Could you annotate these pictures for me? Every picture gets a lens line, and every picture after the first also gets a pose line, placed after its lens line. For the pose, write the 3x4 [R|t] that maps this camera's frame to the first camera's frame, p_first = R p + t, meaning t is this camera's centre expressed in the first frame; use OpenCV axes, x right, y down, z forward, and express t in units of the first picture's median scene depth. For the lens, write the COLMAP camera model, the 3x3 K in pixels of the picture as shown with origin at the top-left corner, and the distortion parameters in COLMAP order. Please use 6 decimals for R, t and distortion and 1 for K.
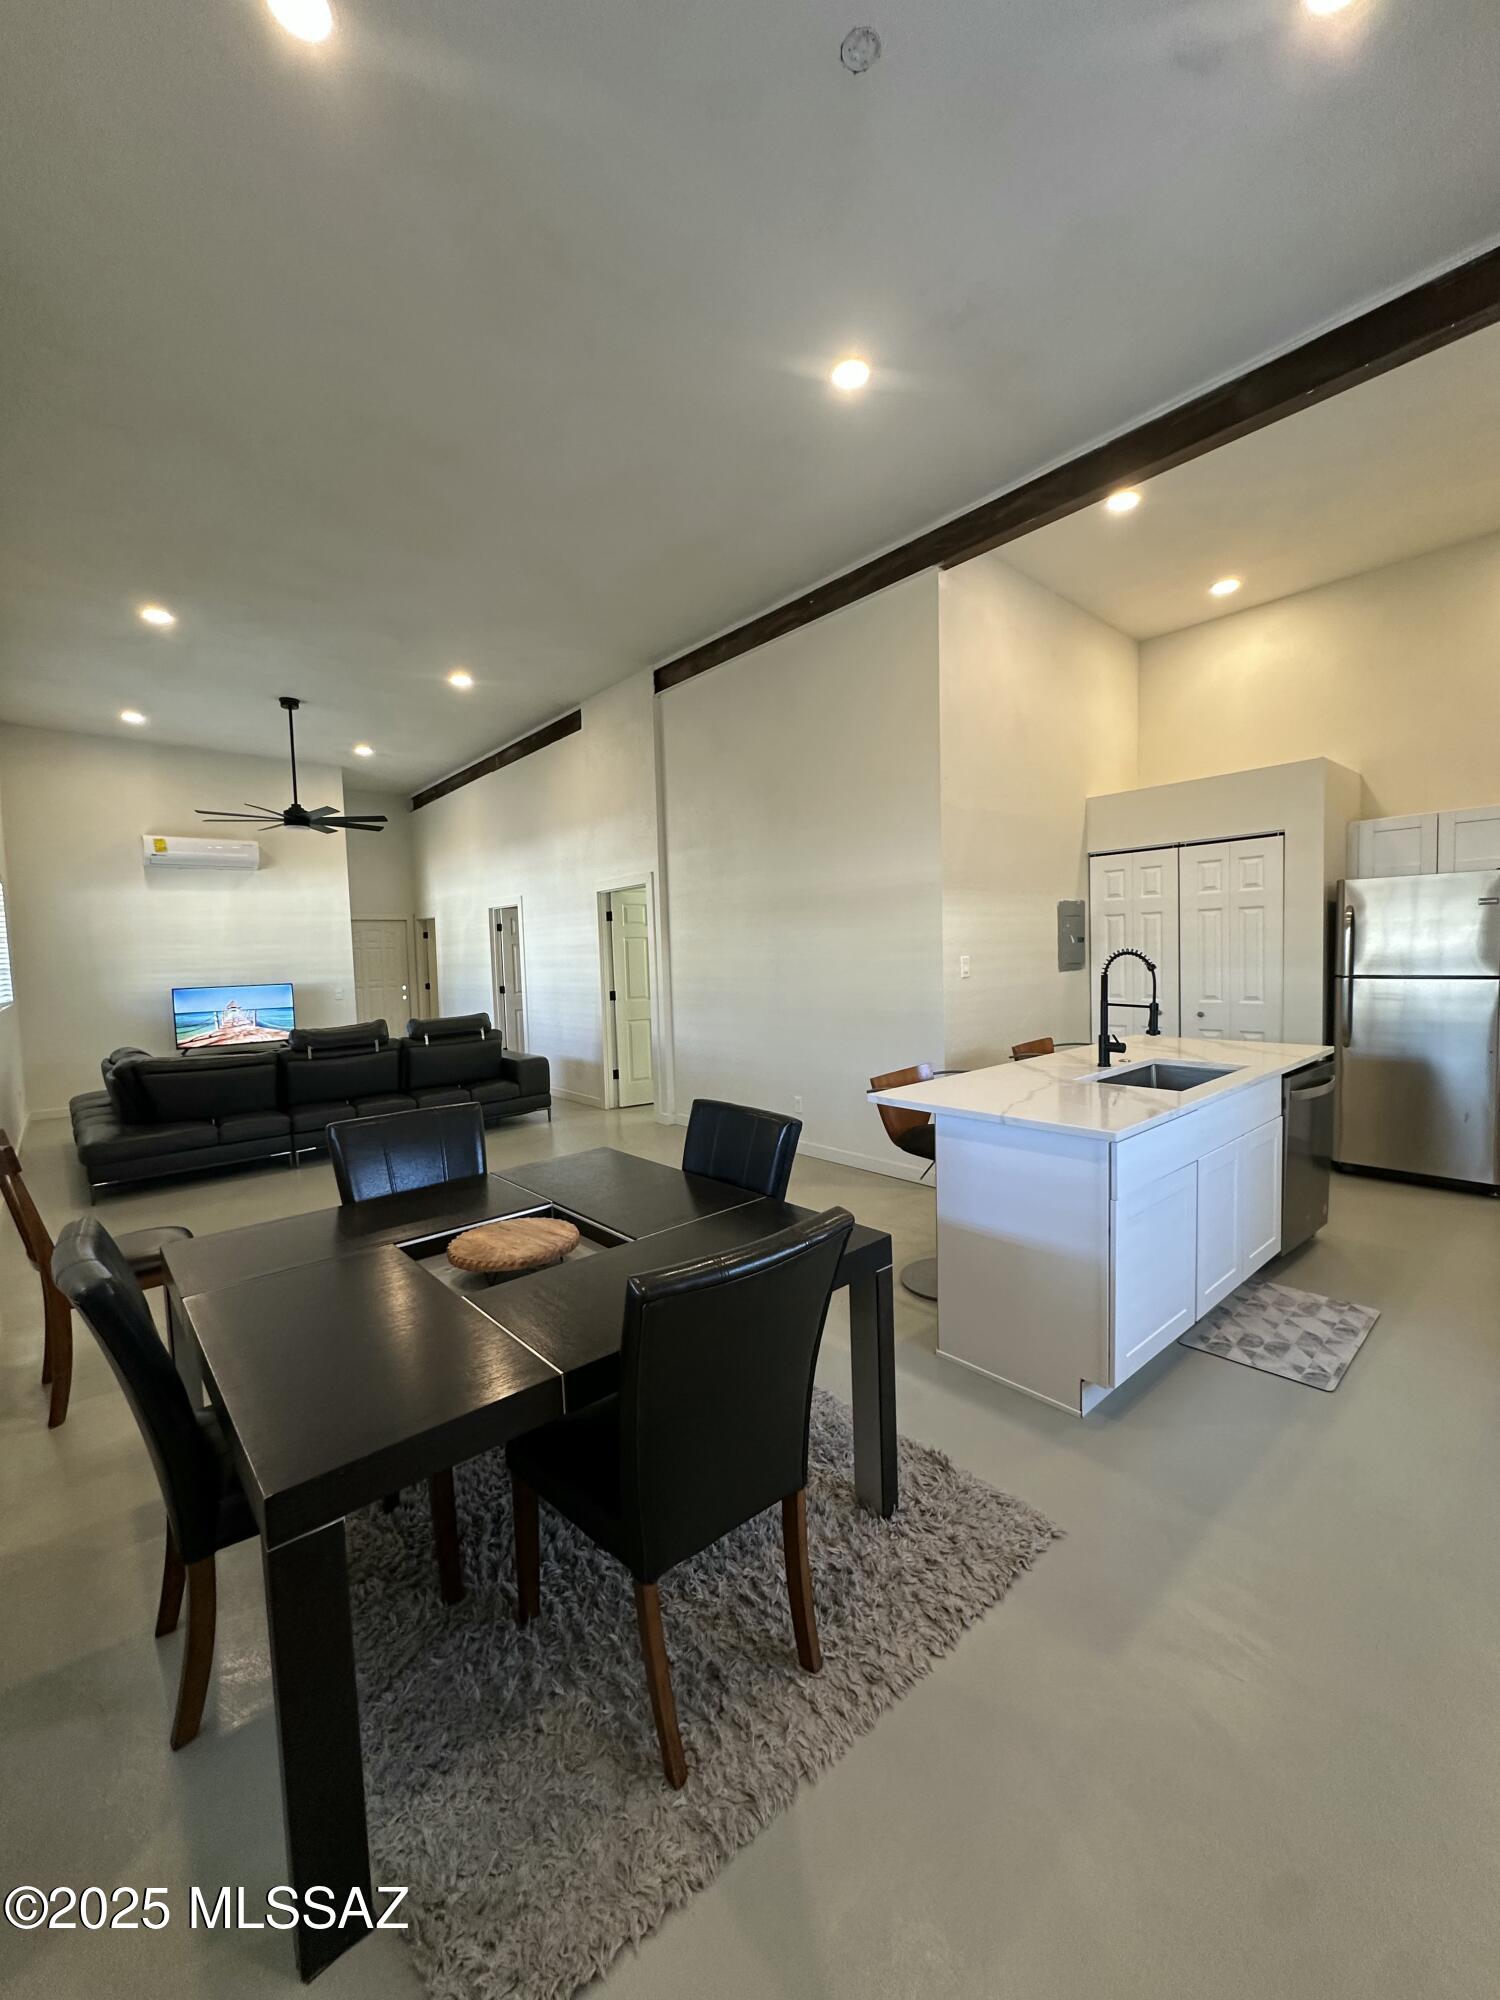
lens RADIAL K [[795.9, 0, 748.6], [0, 795.9, 996.8], [0, 0, 1]] dist [-0.001316, -0.000268]
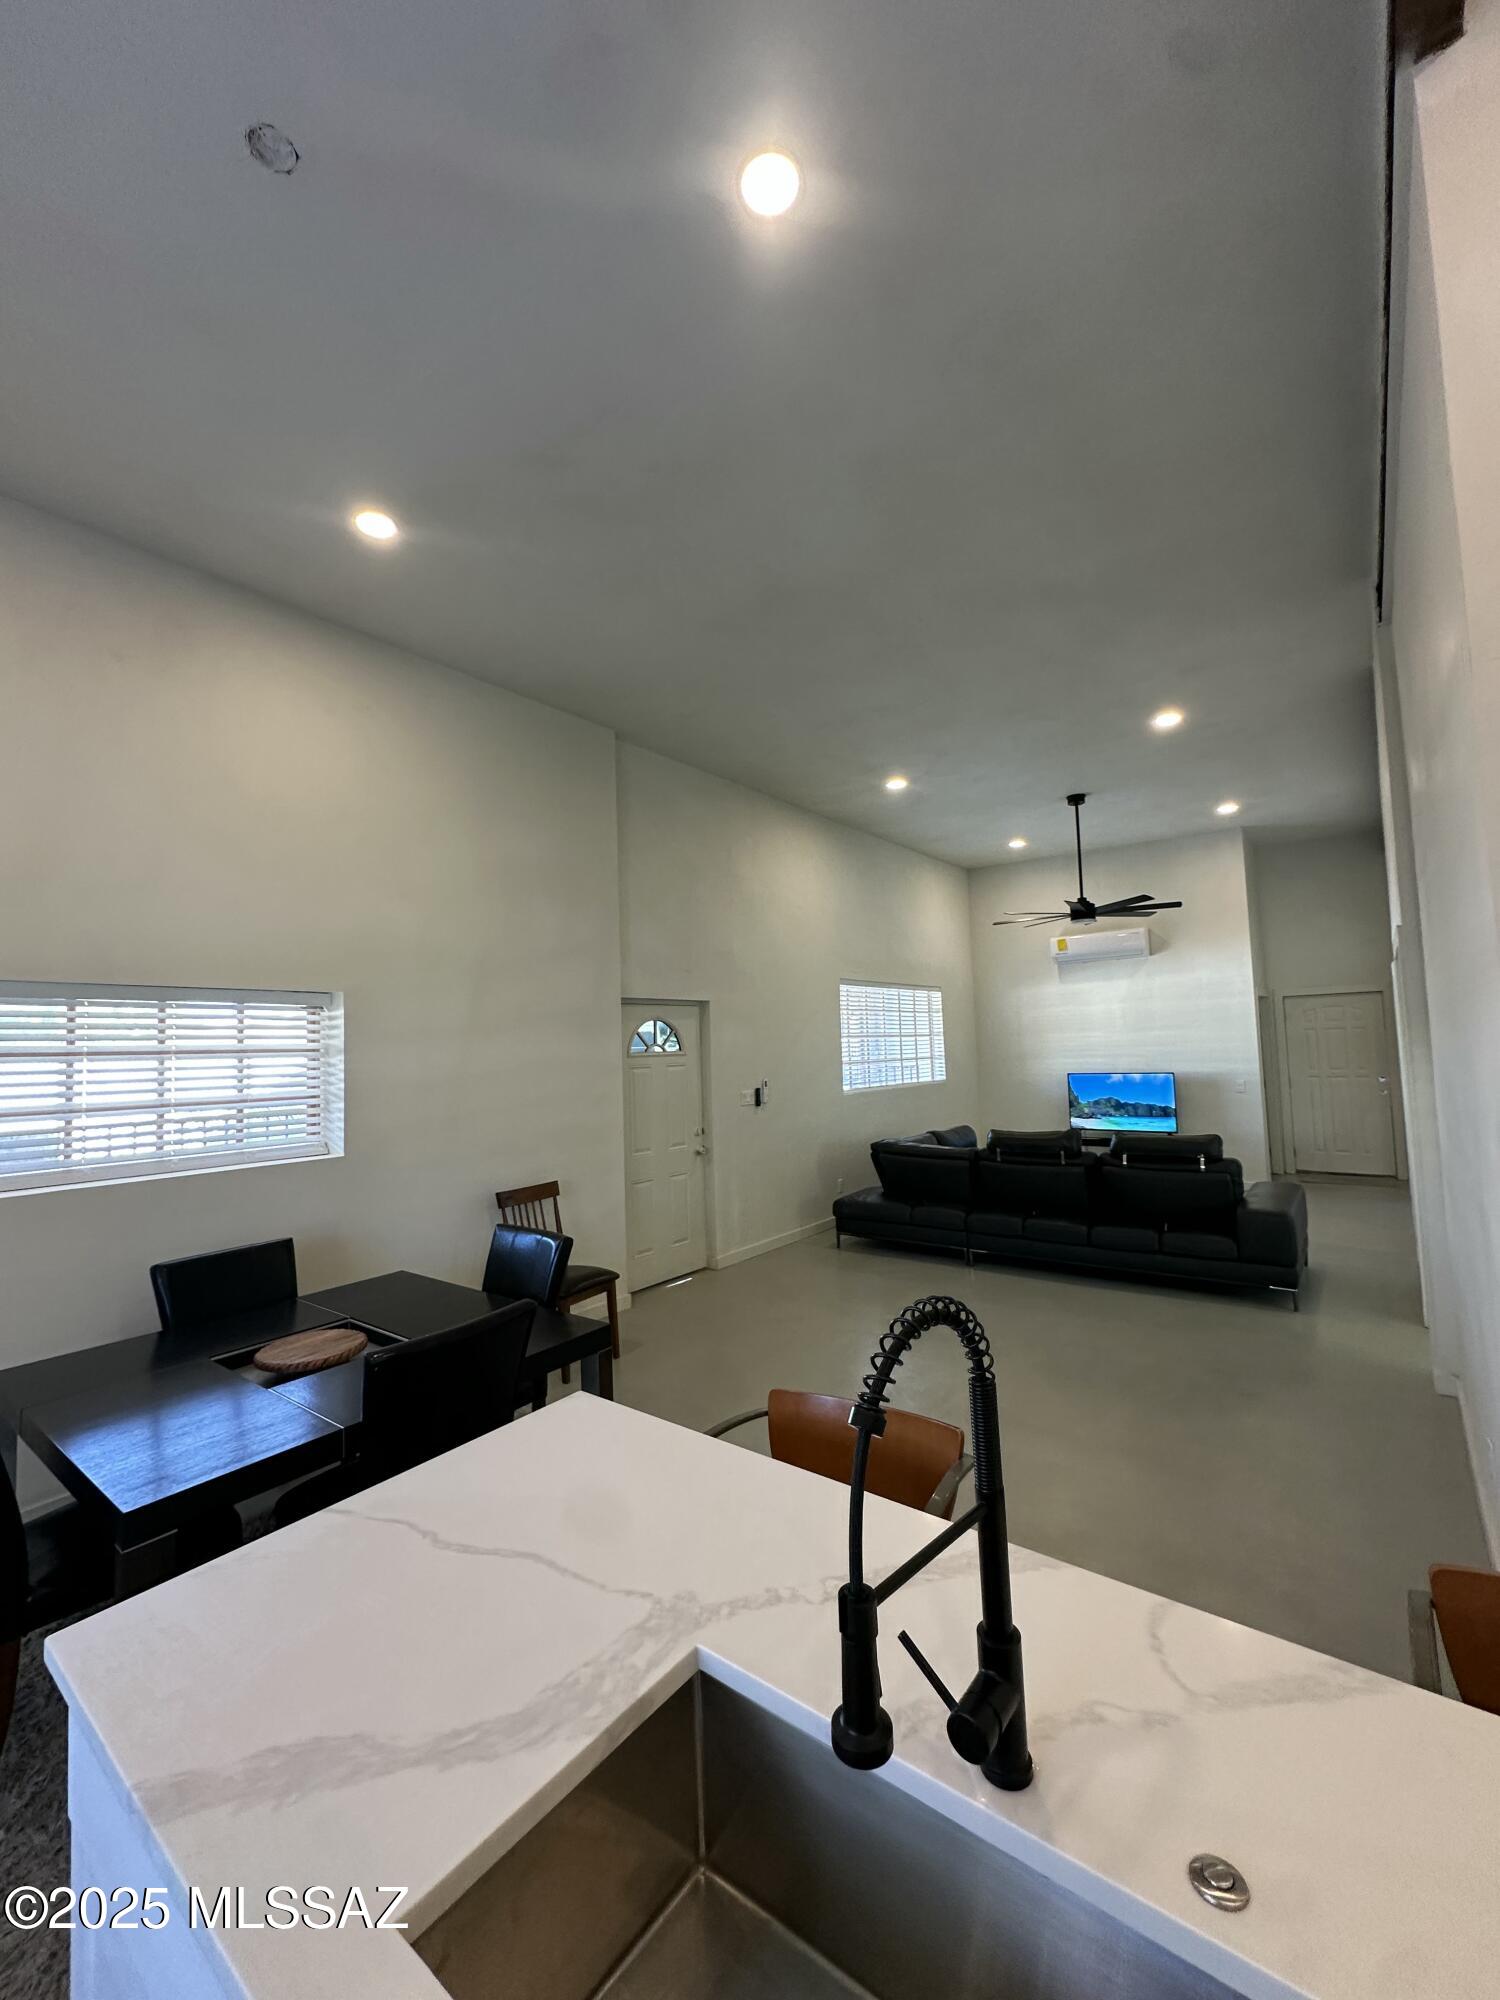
lens RADIAL K [[821.3, 0, 750.0], [0, 821.3, 1000.0], [0, 0, 1]] dist [-0.000207, -0.000021]
pose [[0.178097, -0.032430, -0.983478, 0.478453], [-0.025707, 0.998962, -0.037596, -0.089390], [0.983677, 0.031978, 0.177079, 0.561210]]
